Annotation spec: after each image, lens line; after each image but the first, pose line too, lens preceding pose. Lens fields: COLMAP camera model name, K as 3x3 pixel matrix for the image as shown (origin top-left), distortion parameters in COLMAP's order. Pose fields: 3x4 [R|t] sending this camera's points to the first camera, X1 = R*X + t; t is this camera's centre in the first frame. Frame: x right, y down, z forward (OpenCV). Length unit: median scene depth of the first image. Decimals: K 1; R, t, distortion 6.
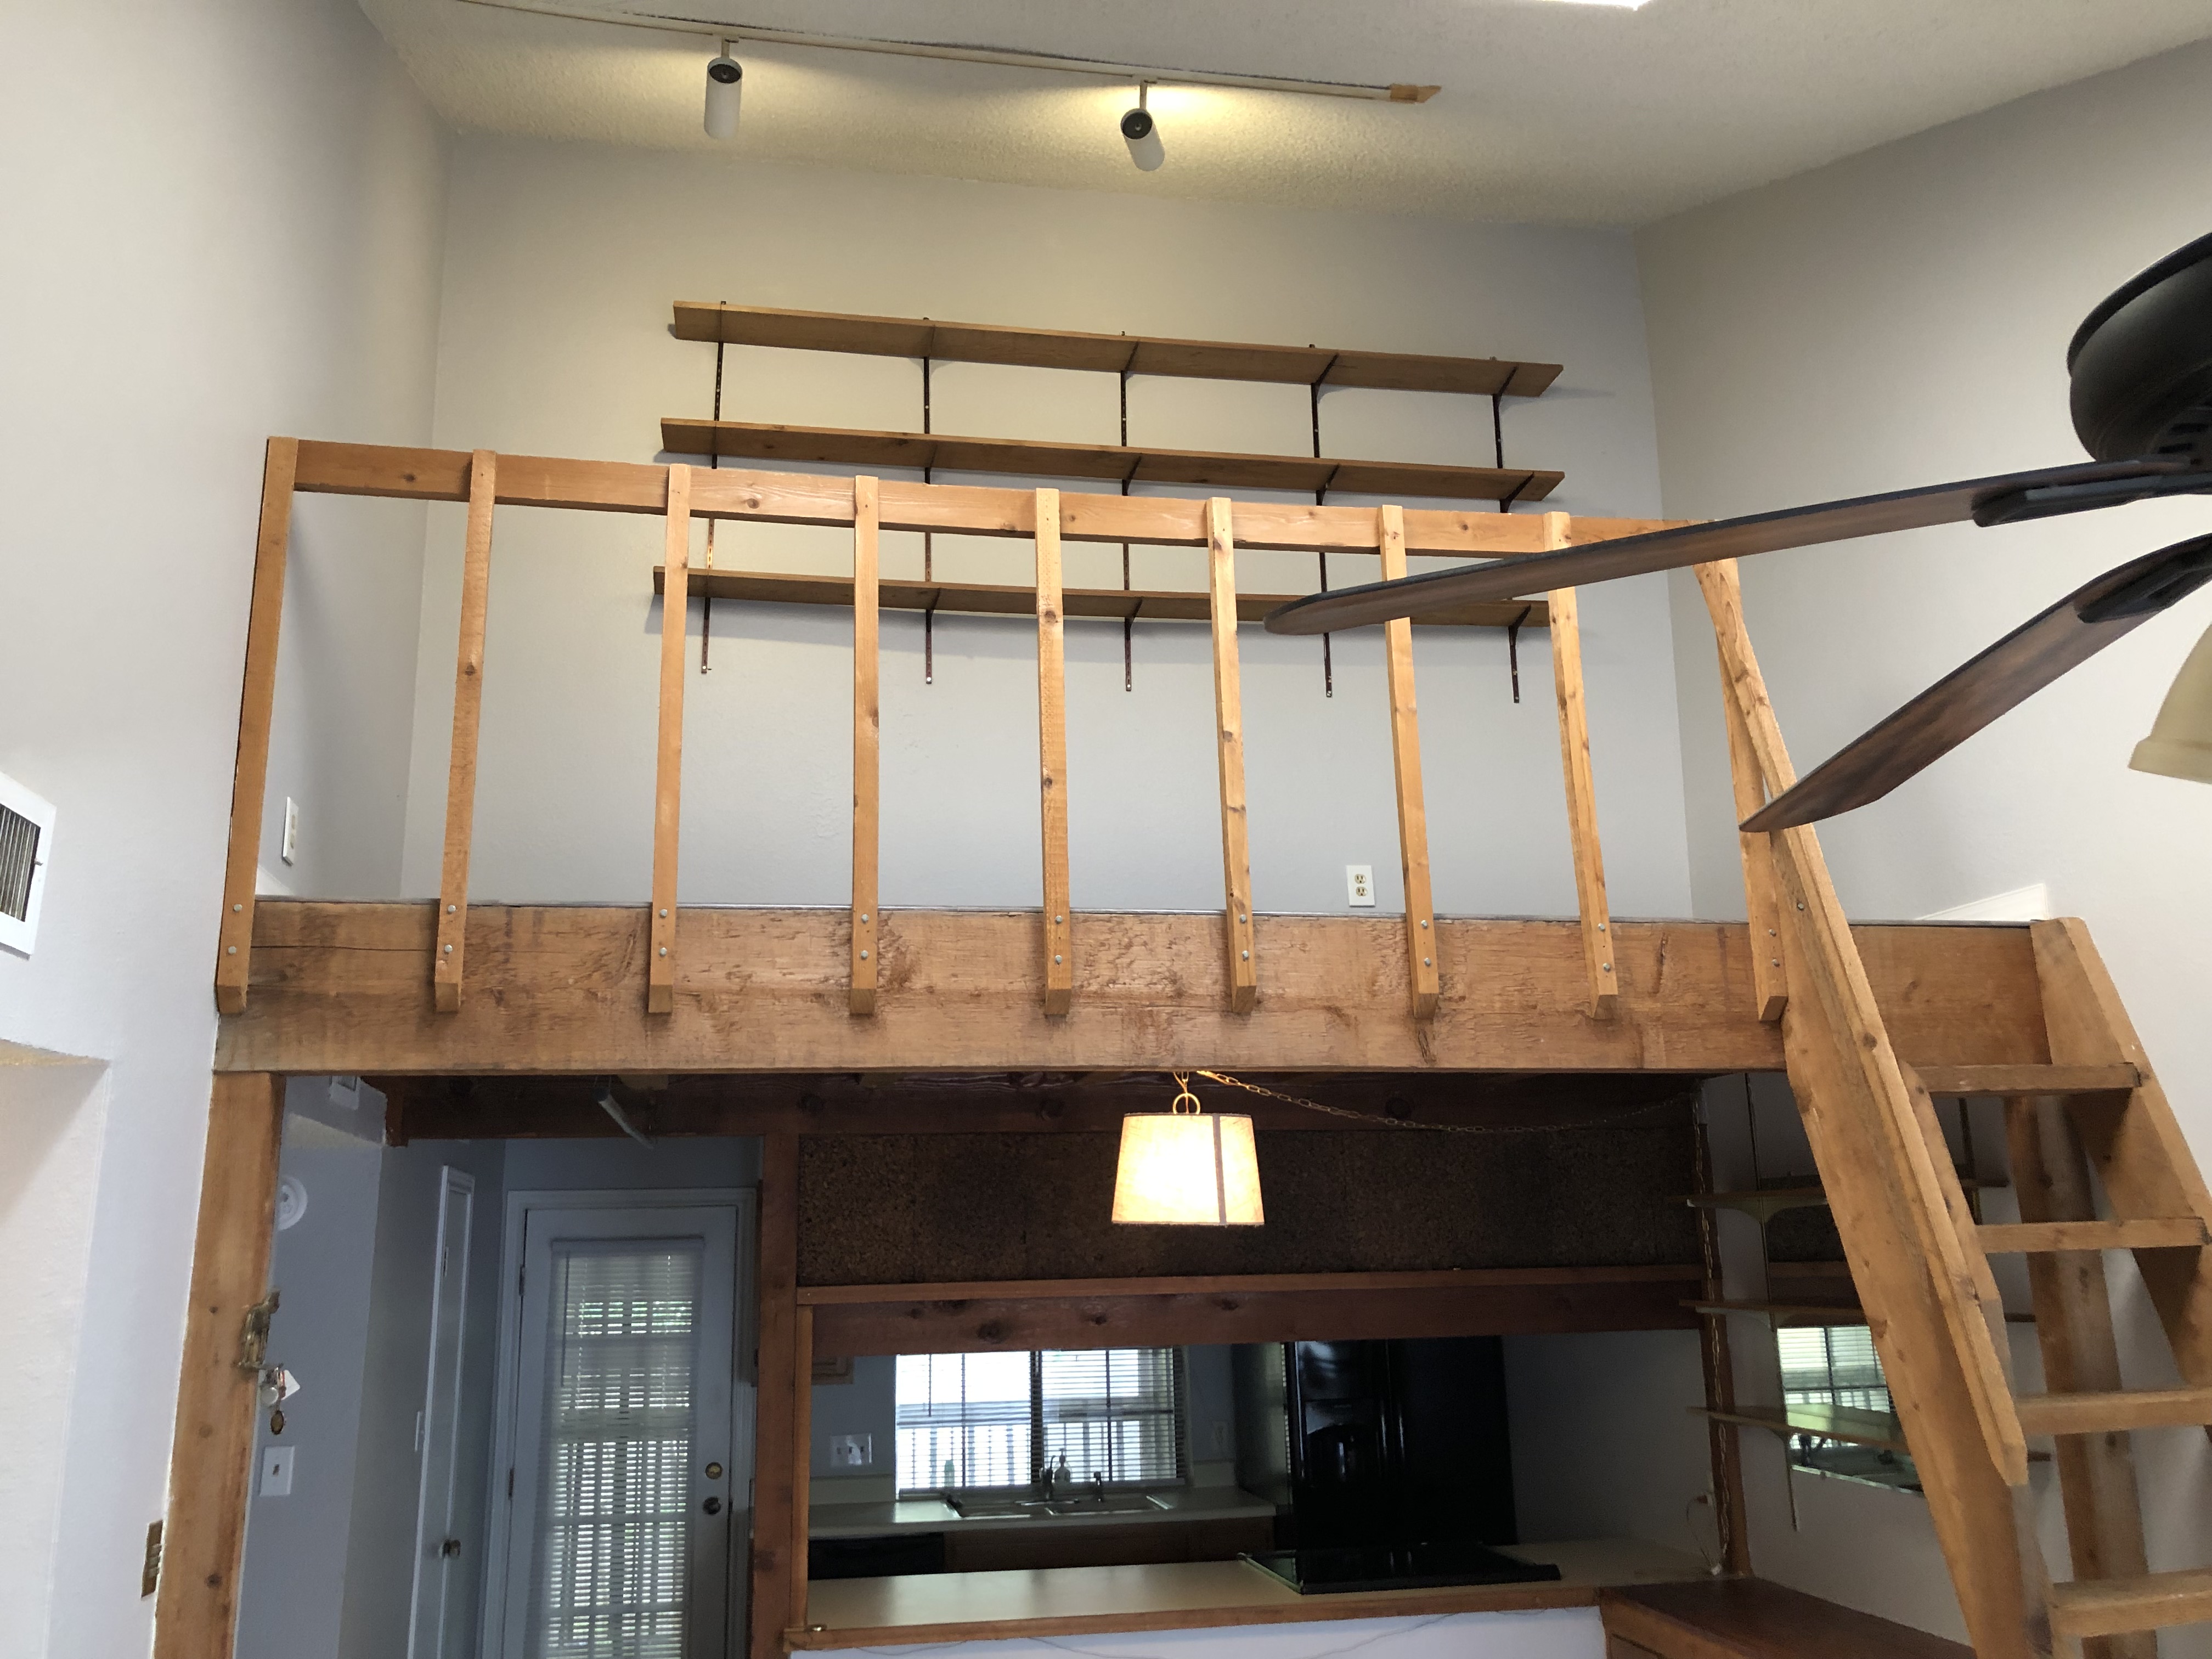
lens RADIAL K [[1805.3, 0, 1110.1], [0, 1805.3, 816.8], [0, 0, 1]] dist [0.101050, -0.228011]
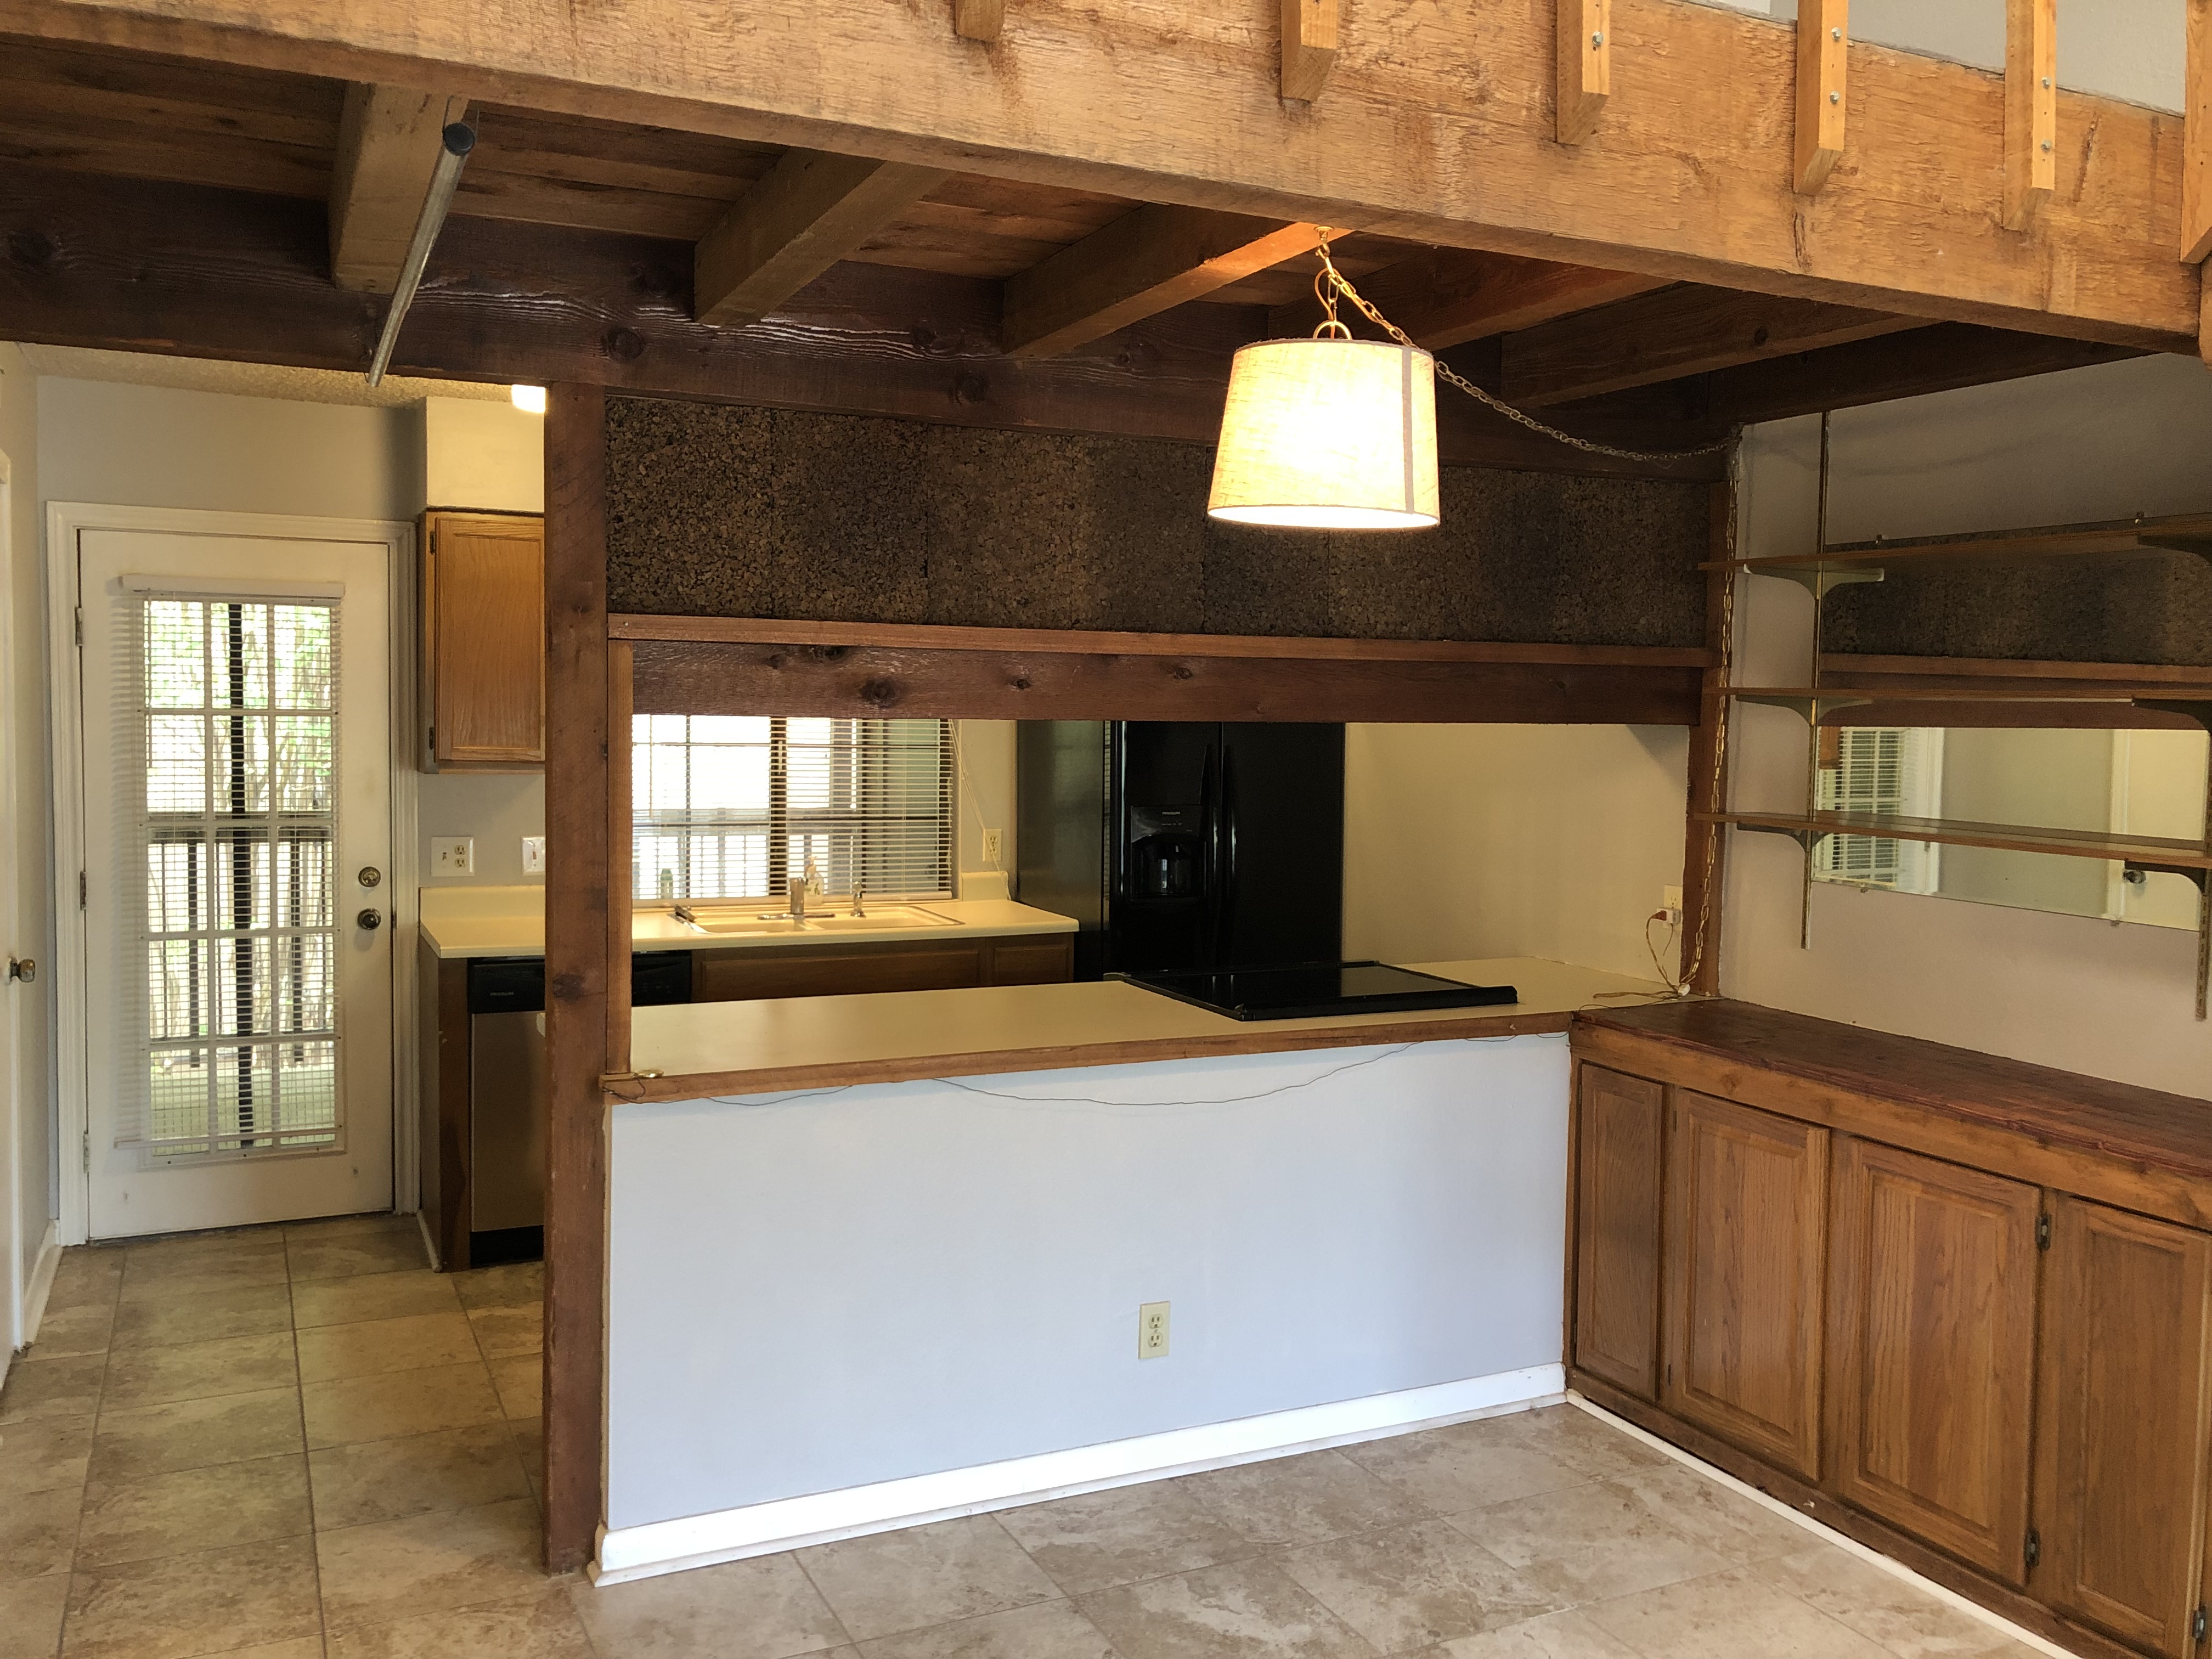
lens RADIAL K [[1810.5, 0, 1104.7], [0, 1810.5, 803.4], [0, 0, 1]] dist [0.034142, -0.041259]
pose [[0.966400, 0.021993, 0.256099, -0.208861], [-0.094944, 0.956416, 0.276143, 0.154941], [-0.238864, -0.291180, 0.926368, 0.393912]]
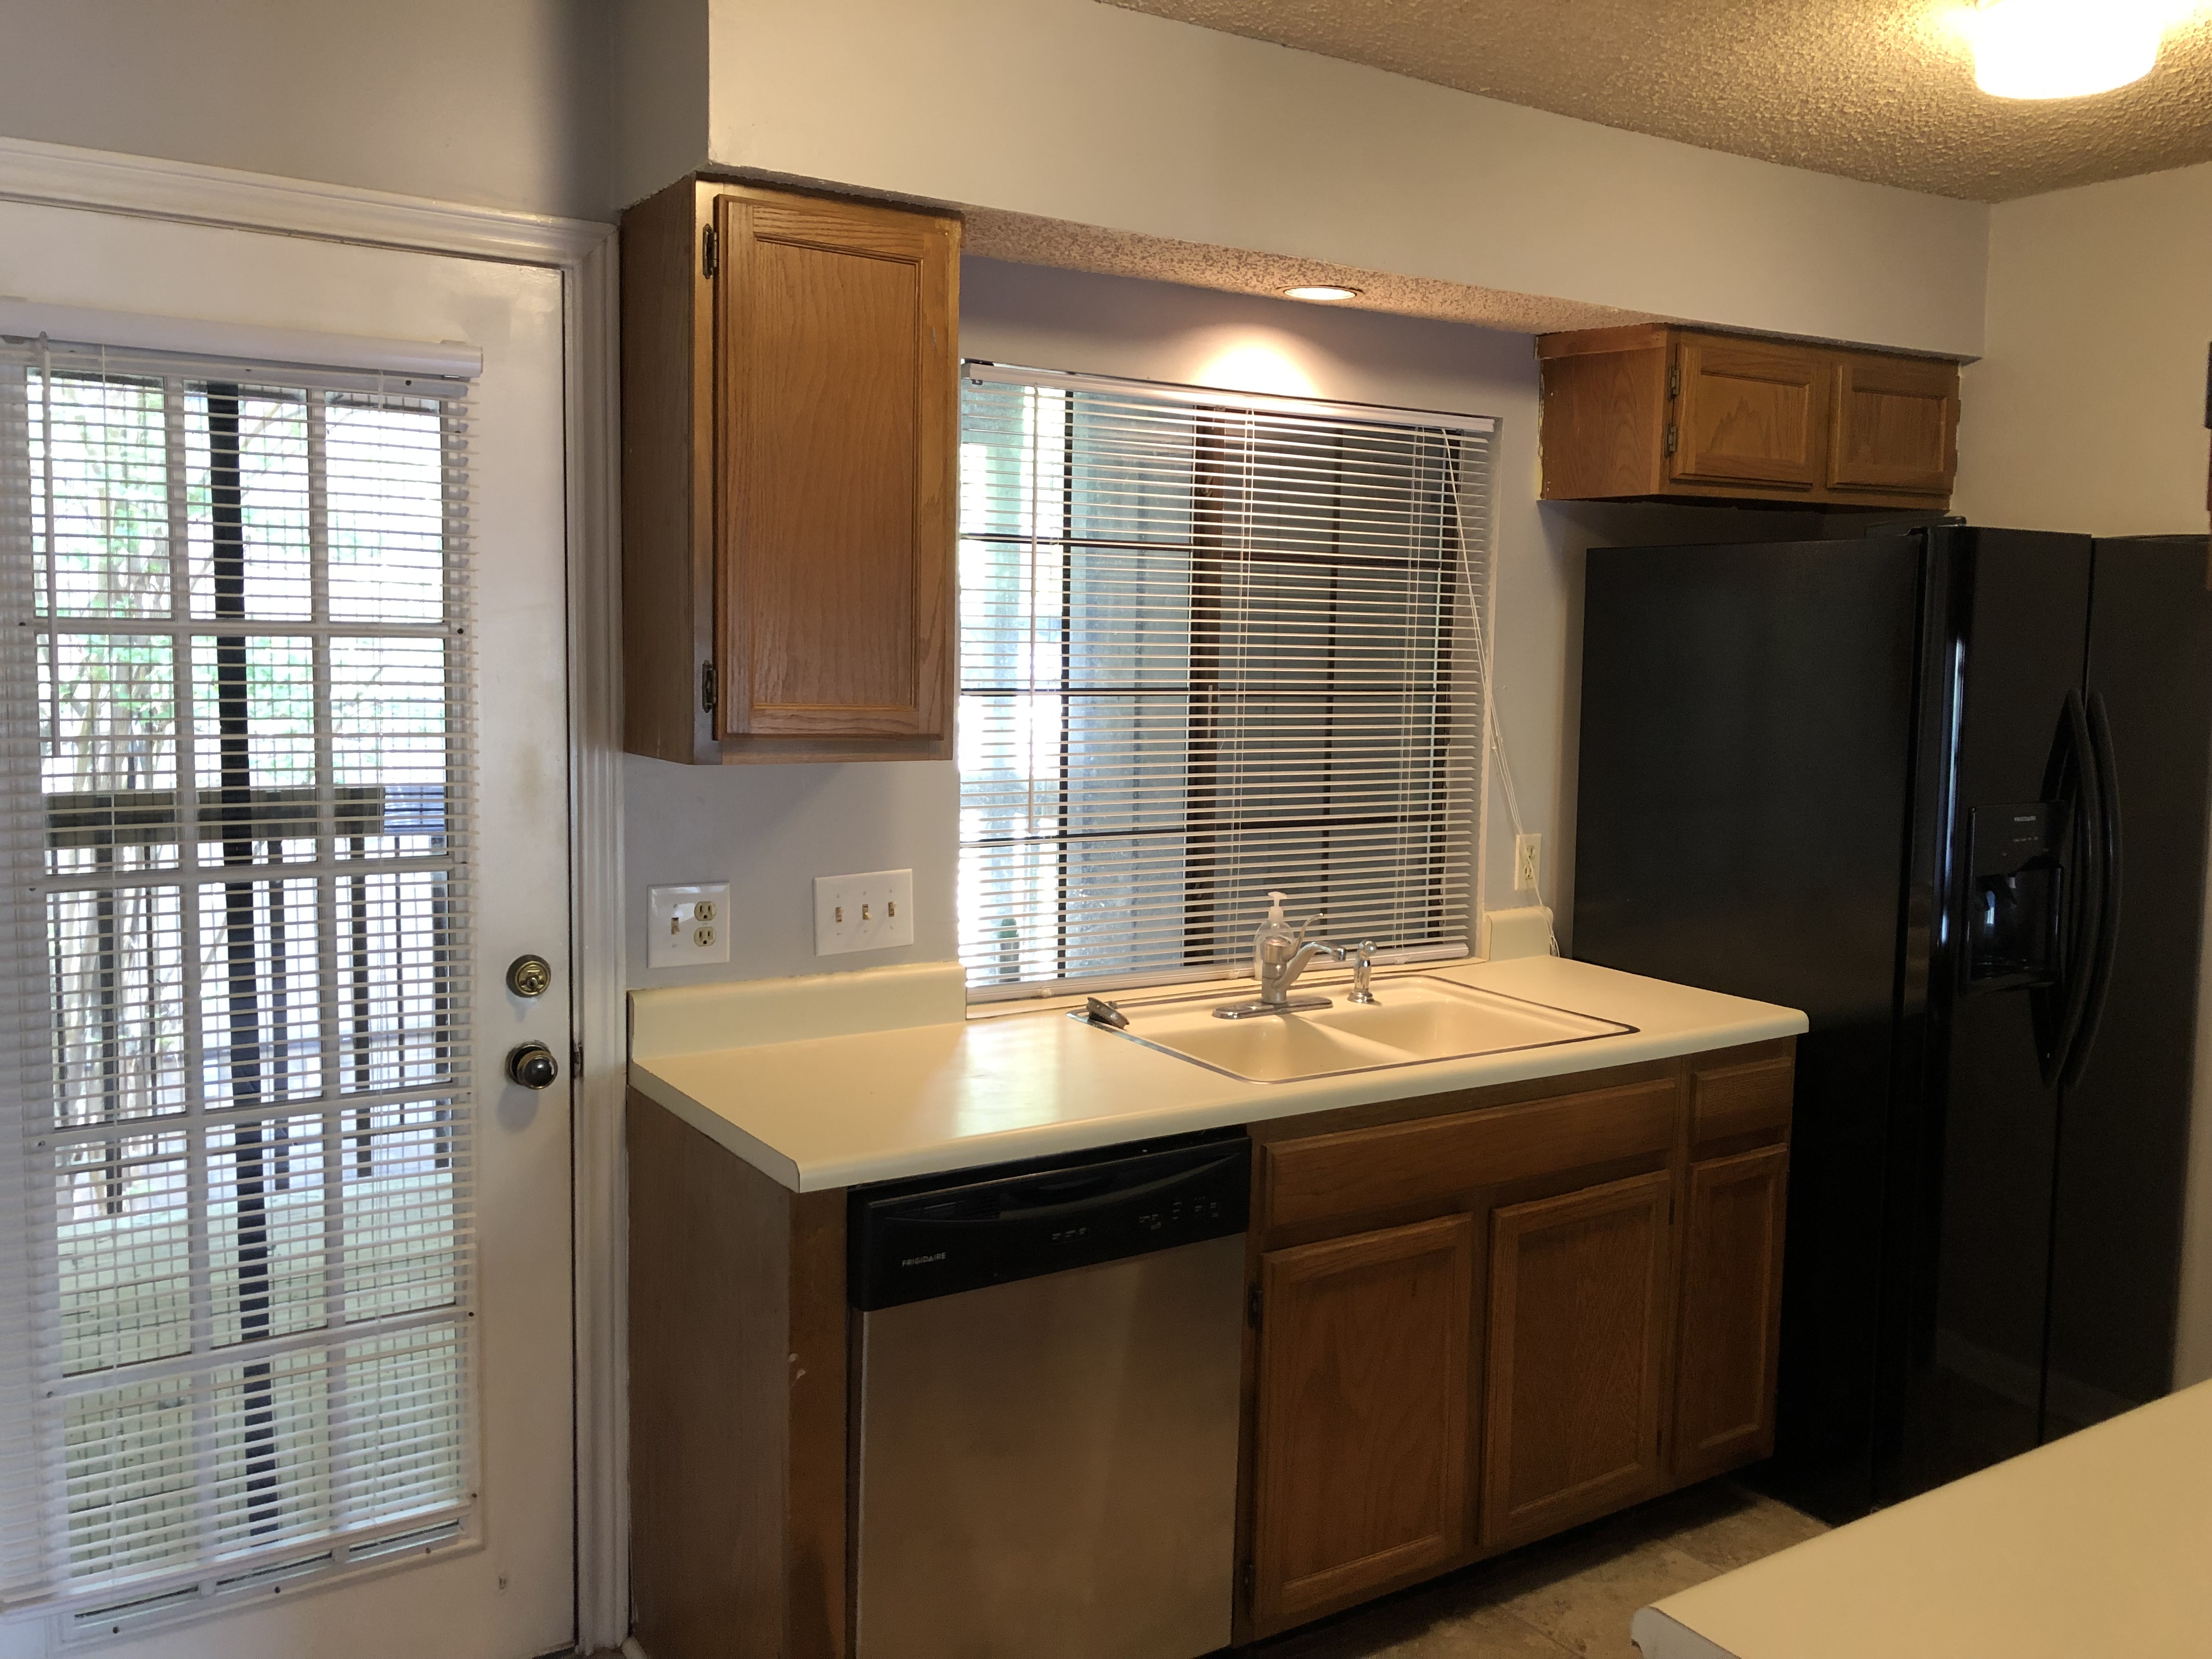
lens RADIAL K [[1810.5, 0, 1104.7], [0, 1810.5, 803.4], [0, 0, 1]] dist [0.034142, -0.041259]
pose [[0.921500, 0.002299, 0.388372, -0.465065], [-0.128536, 0.945435, 0.299384, 0.366911], [-0.366492, -0.325802, 0.871514, 1.187046]]
